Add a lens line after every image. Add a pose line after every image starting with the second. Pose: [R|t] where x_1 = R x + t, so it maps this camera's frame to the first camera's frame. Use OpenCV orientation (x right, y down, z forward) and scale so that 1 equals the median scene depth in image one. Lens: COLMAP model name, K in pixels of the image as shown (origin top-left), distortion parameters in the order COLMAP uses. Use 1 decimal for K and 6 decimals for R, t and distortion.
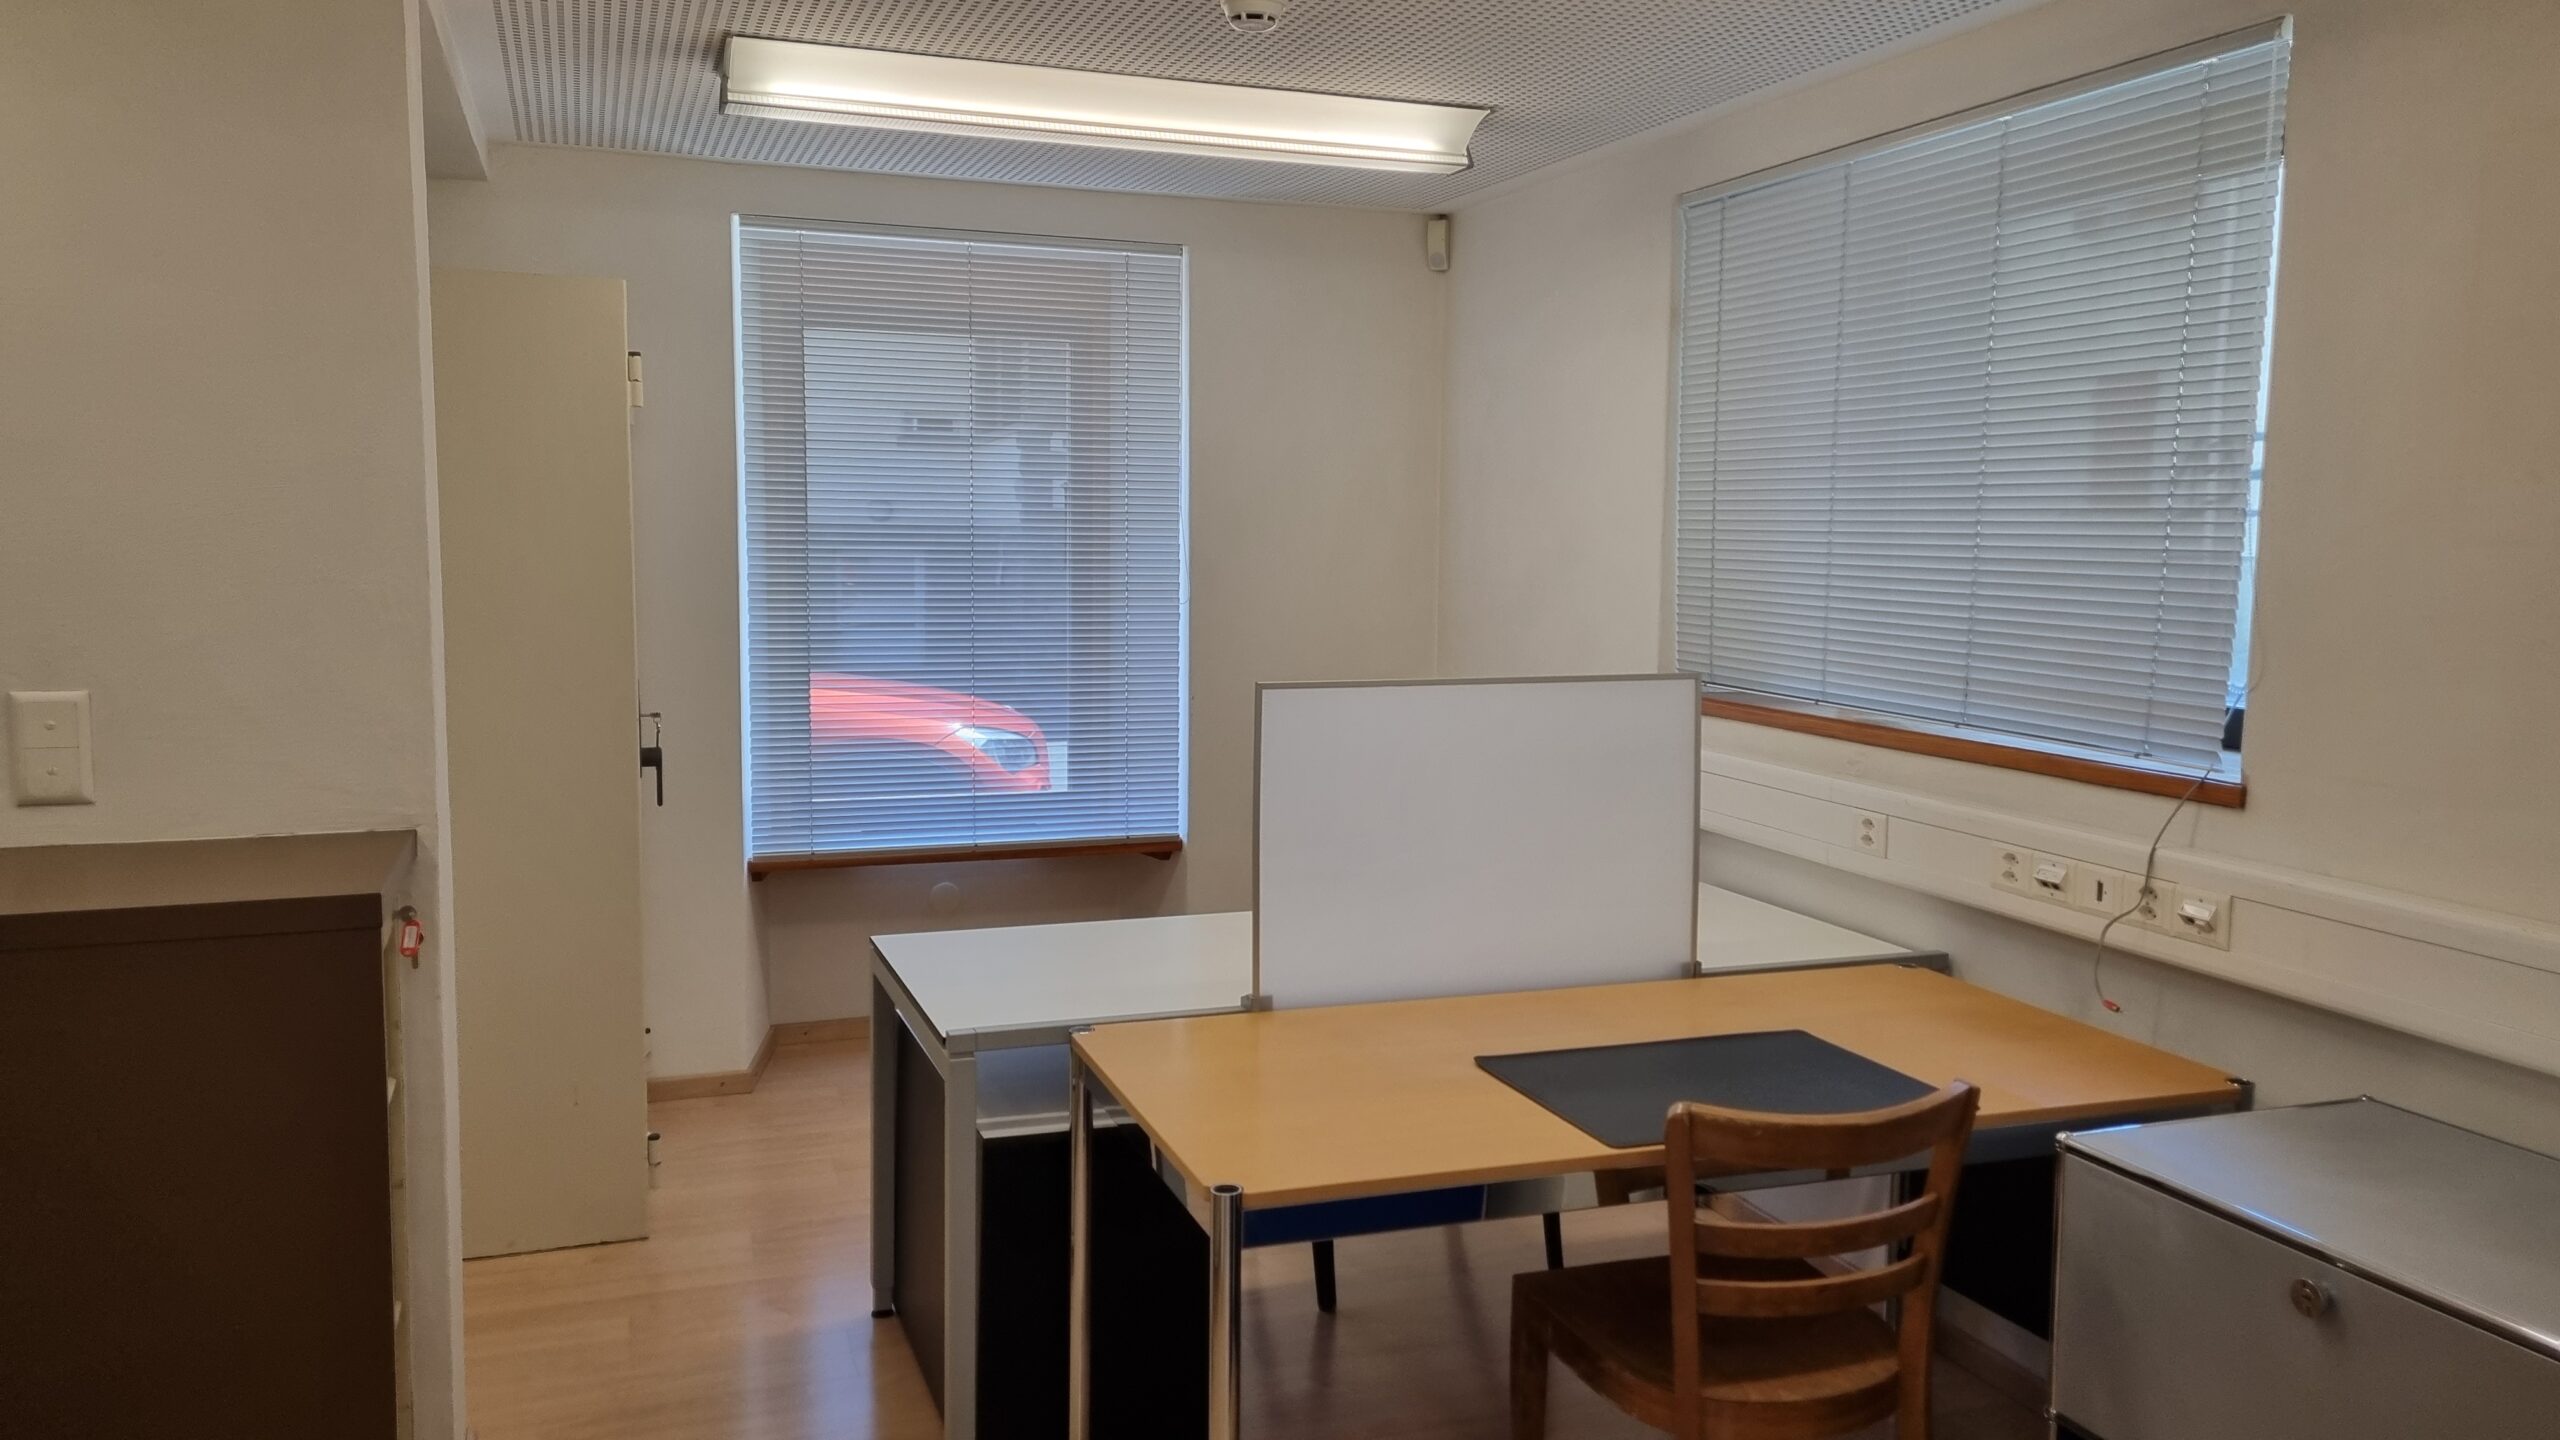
lens RADIAL K [[1910.2, 0, 1280.4], [0, 1910.2, 719.1], [0, 0, 1]] dist [0.057388, -0.002817]
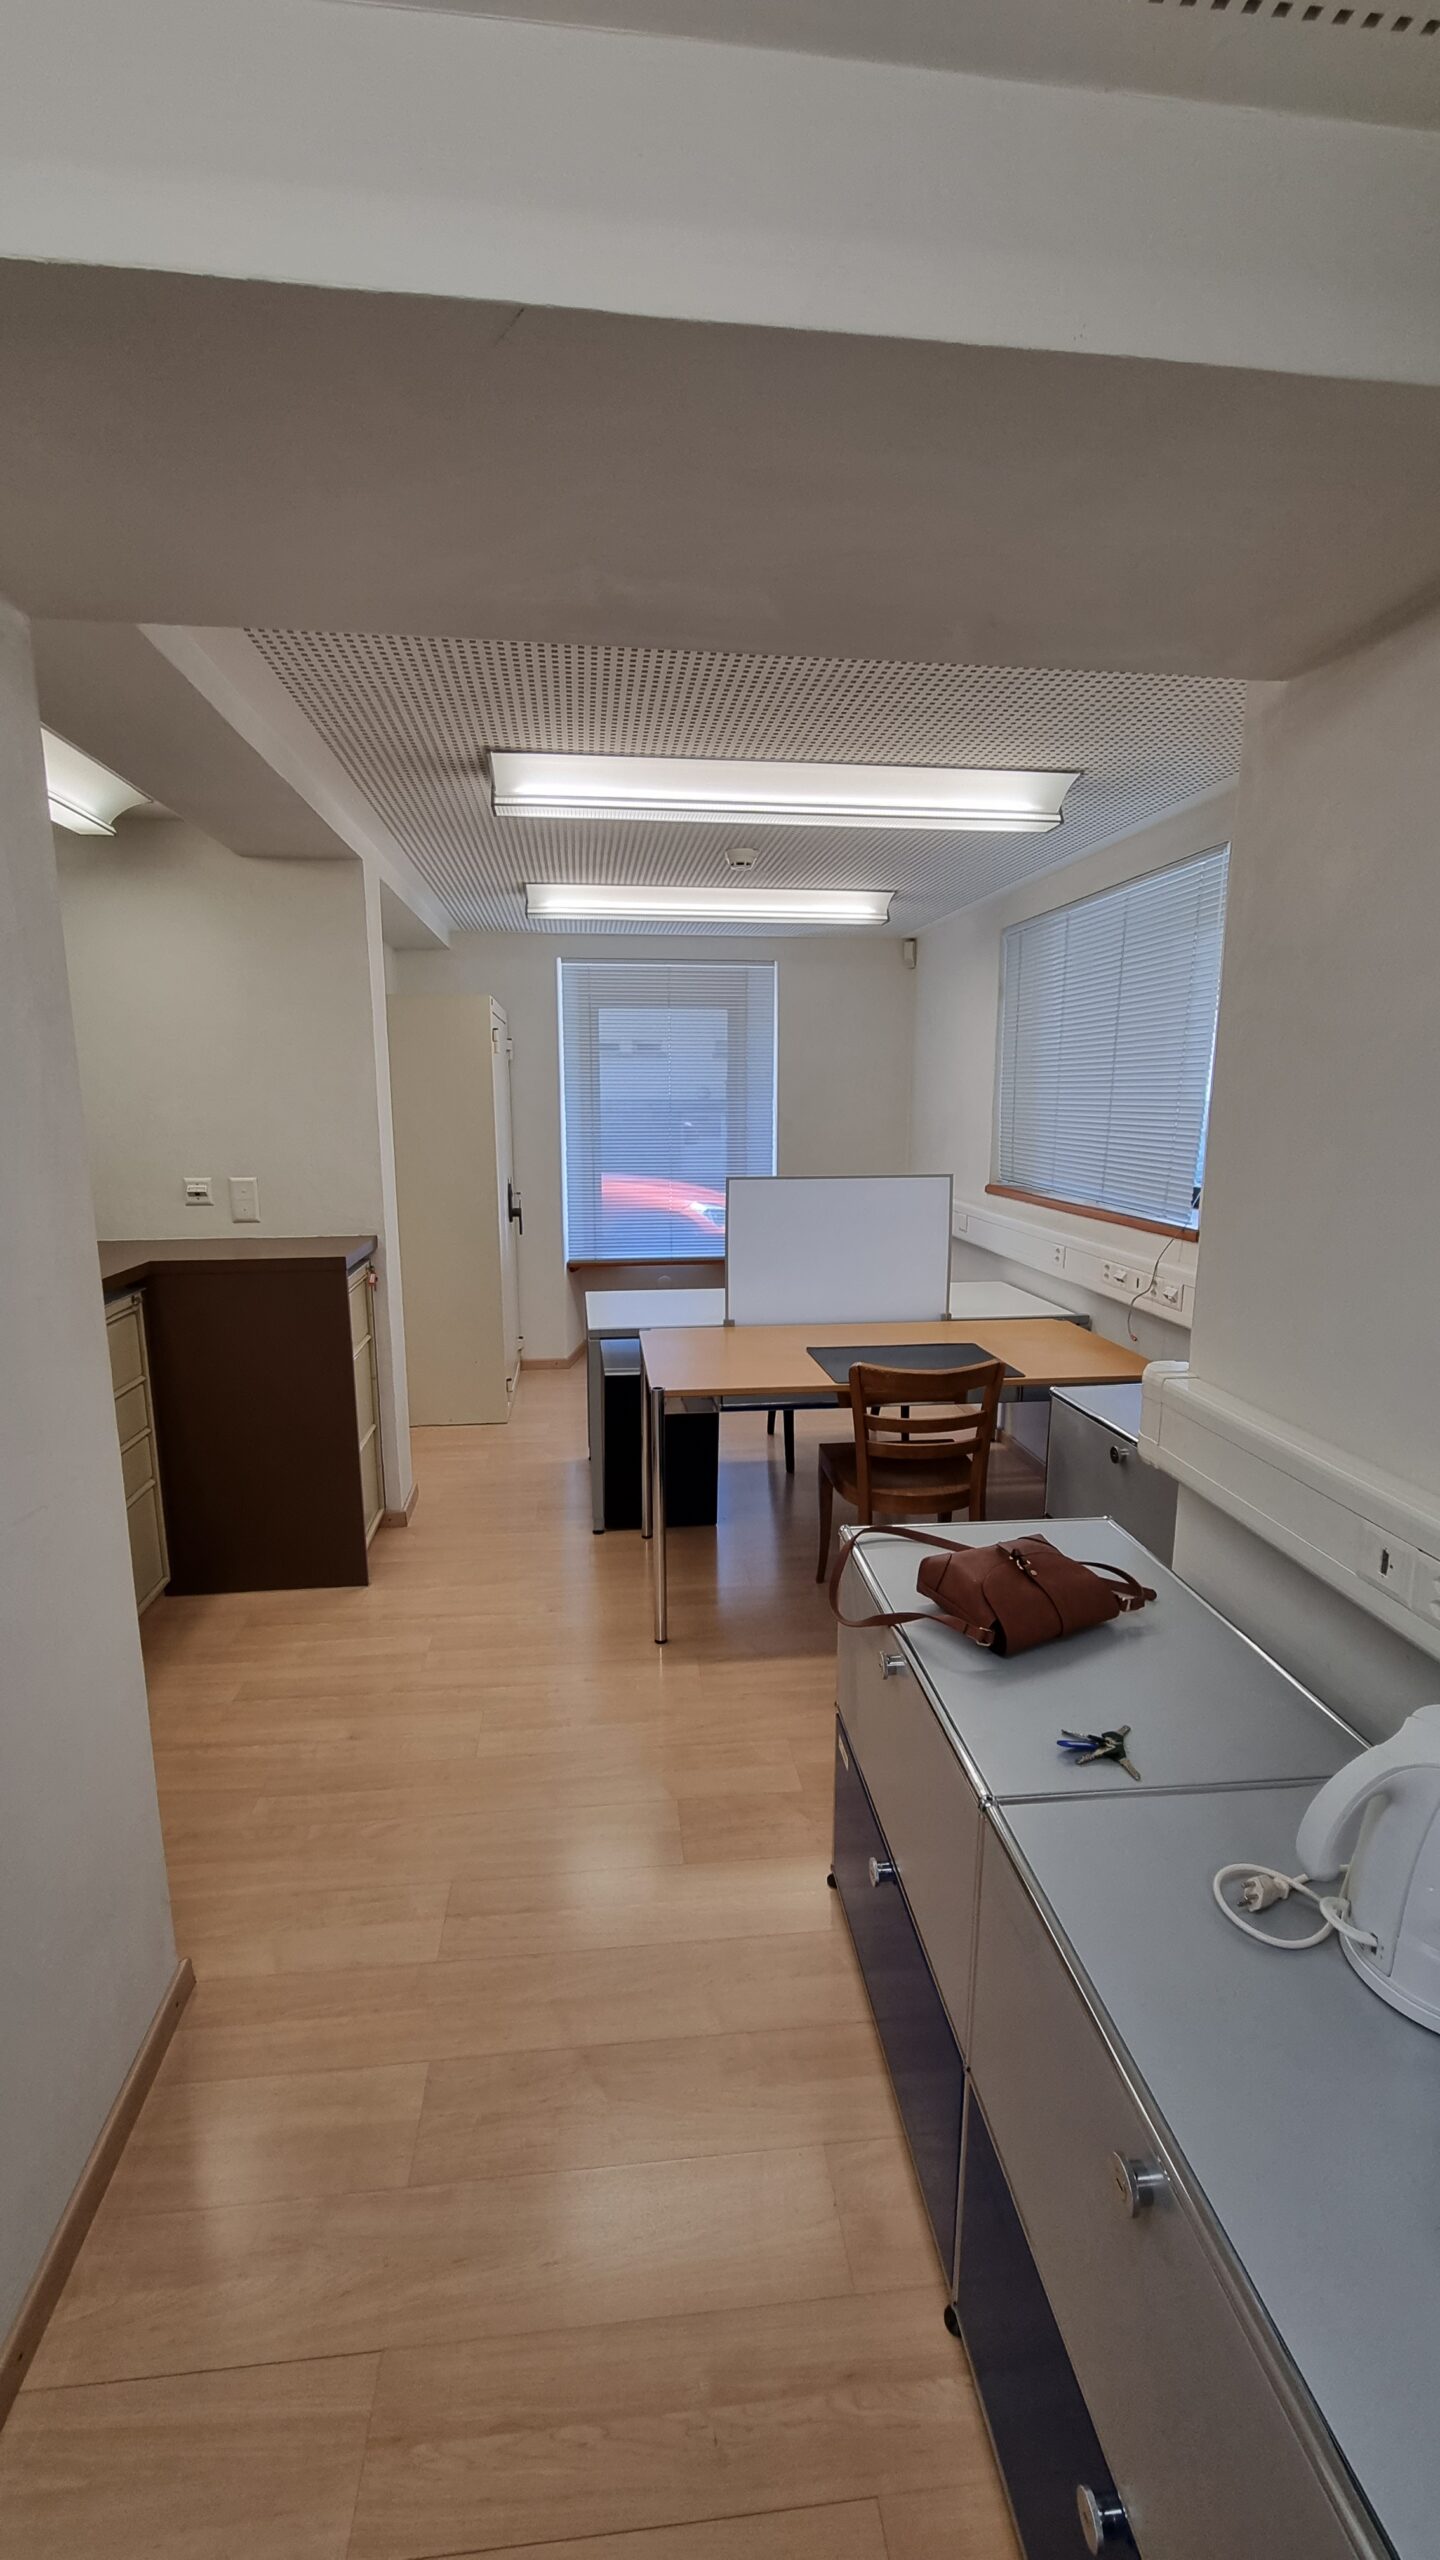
lens RADIAL K [[1046.4, 0, 710.7], [0, 1046.4, 1287.3], [0, 0, 1]] dist [0.000361, 0.000792]
pose [[0.974143, 0.028724, -0.224098, 0.219304], [-0.011167, 0.996795, 0.079220, 0.011235], [0.225655, -0.074669, 0.971342, -0.159752]]
